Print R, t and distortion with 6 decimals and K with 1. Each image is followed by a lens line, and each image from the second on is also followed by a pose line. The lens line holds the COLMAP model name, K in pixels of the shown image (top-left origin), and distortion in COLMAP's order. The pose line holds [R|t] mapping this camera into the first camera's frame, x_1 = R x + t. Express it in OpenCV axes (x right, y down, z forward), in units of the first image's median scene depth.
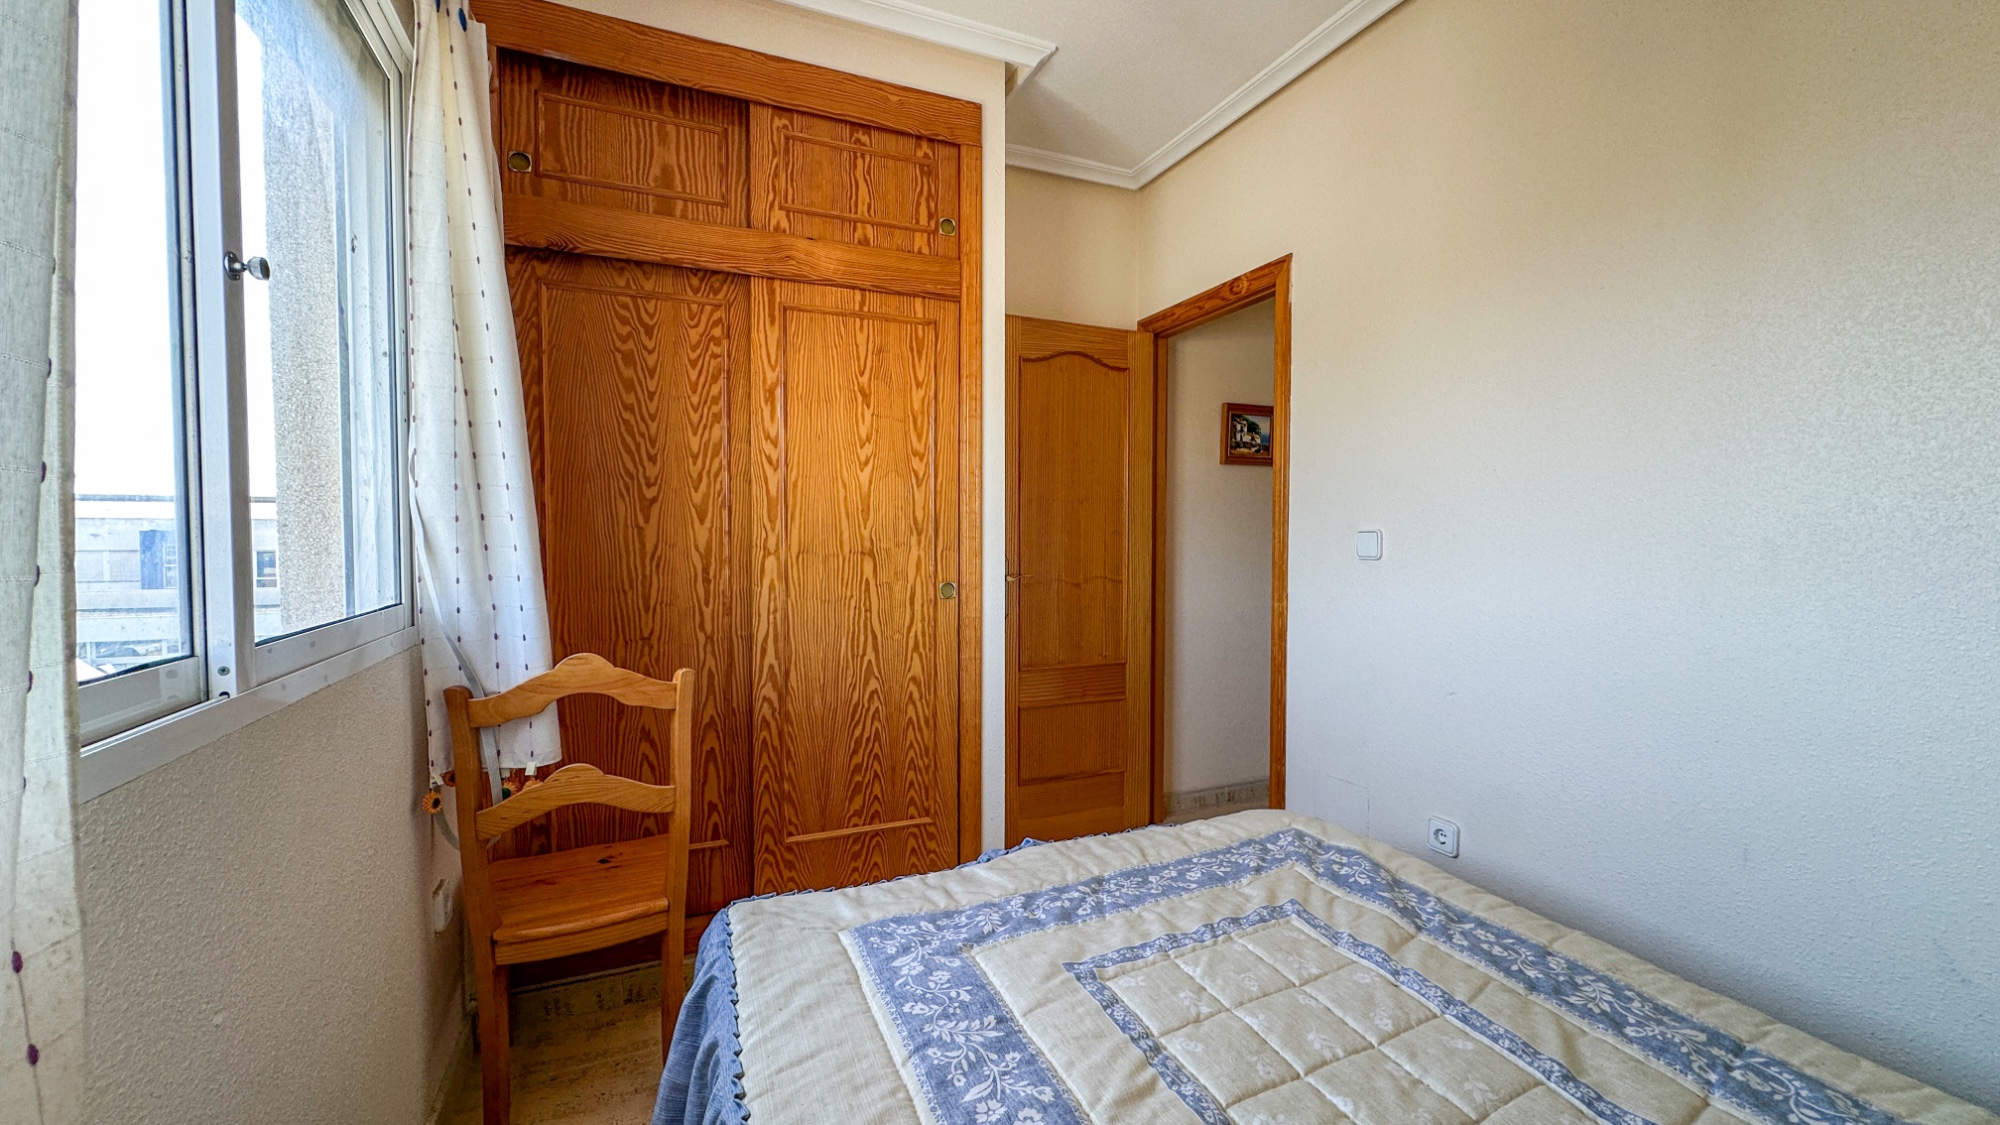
lens RADIAL K [[794.8, 0, 1002.9], [0, 794.8, 558.3], [0, 0, 1]] dist [0.000556, -0.000233]
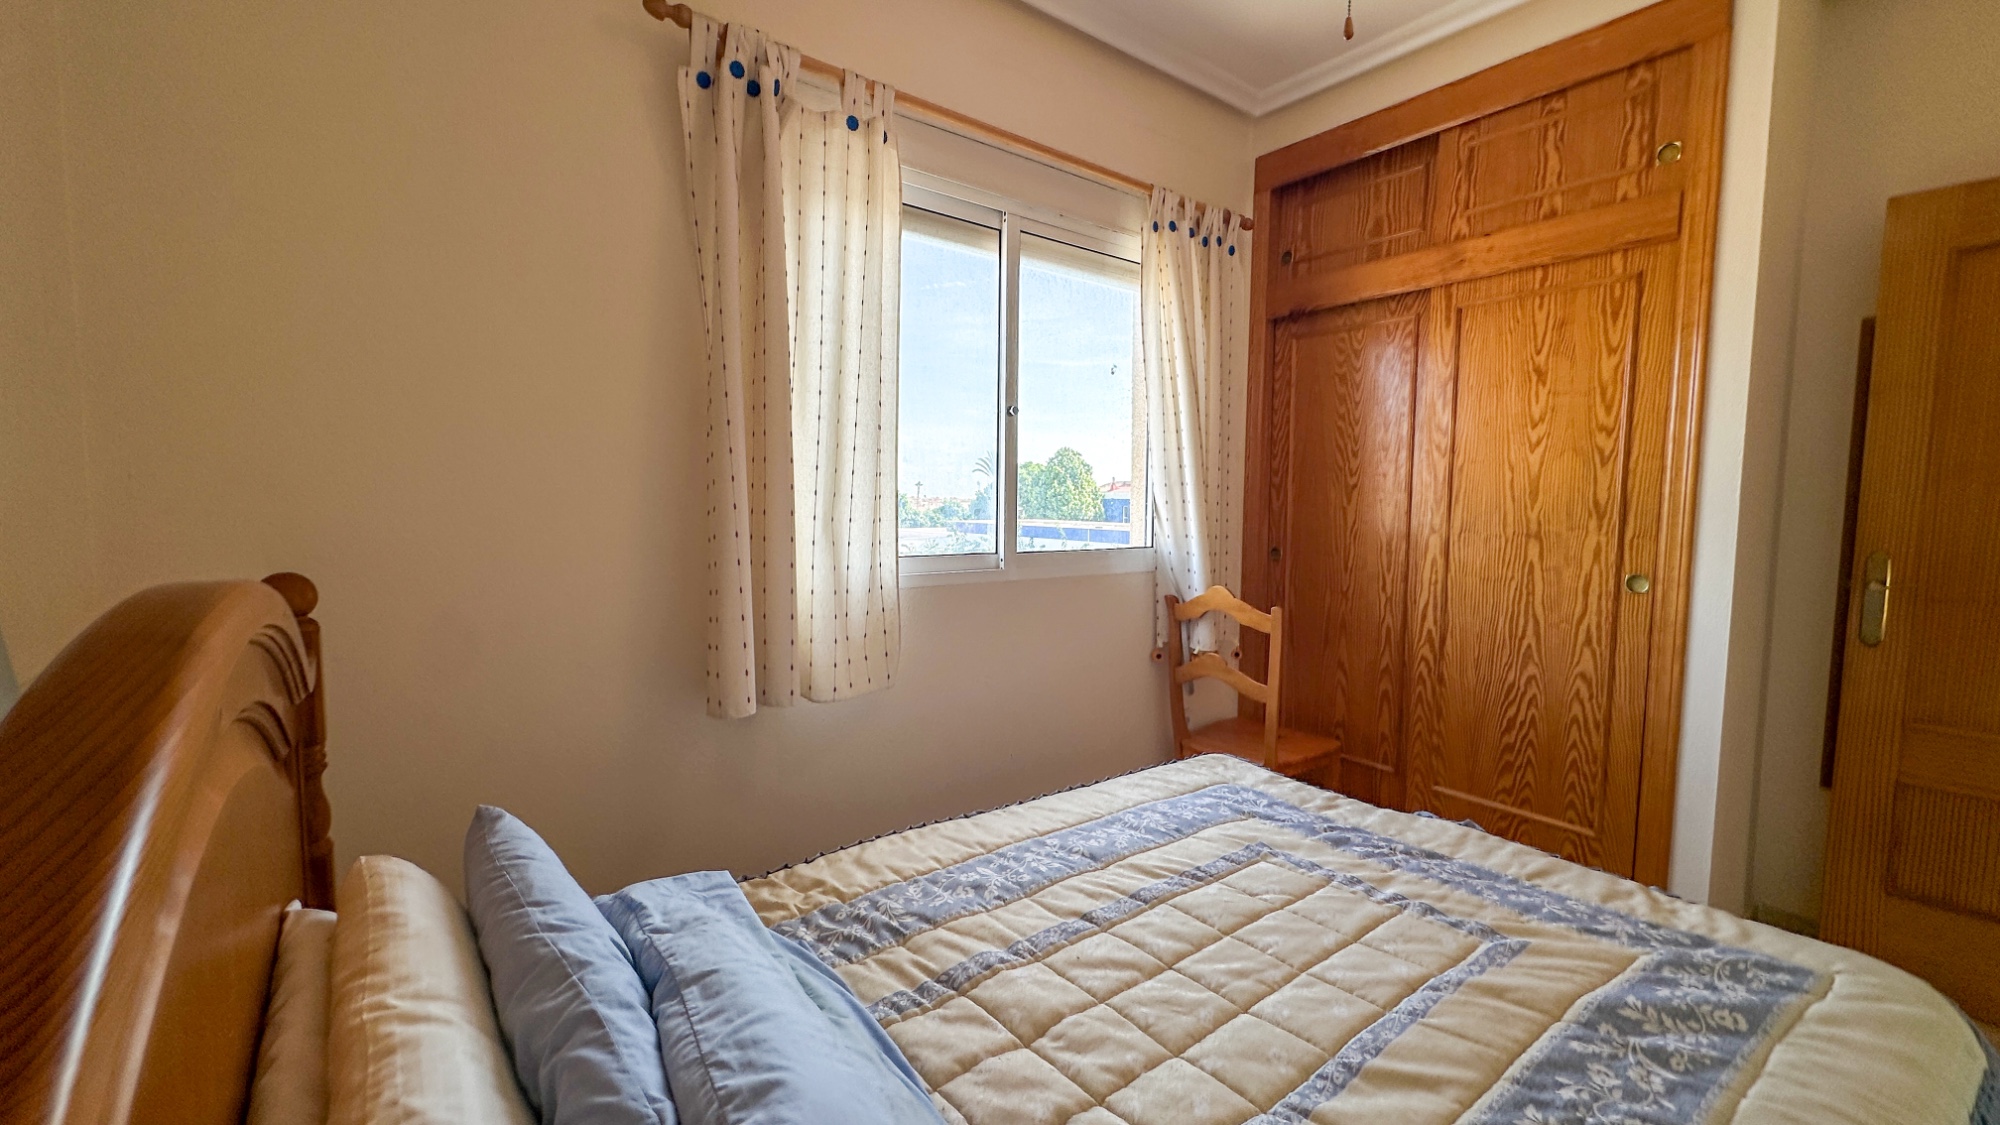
lens RADIAL K [[794.8, 0, 1002.9], [0, 794.8, 558.3], [0, 0, 1]] dist [0.000556, -0.000233]
pose [[0.236087, 0.074371, -0.968882, 0.657065], [-0.039872, 0.996969, 0.066811, -0.019156], [0.970913, 0.022858, 0.238337, 0.134257]]
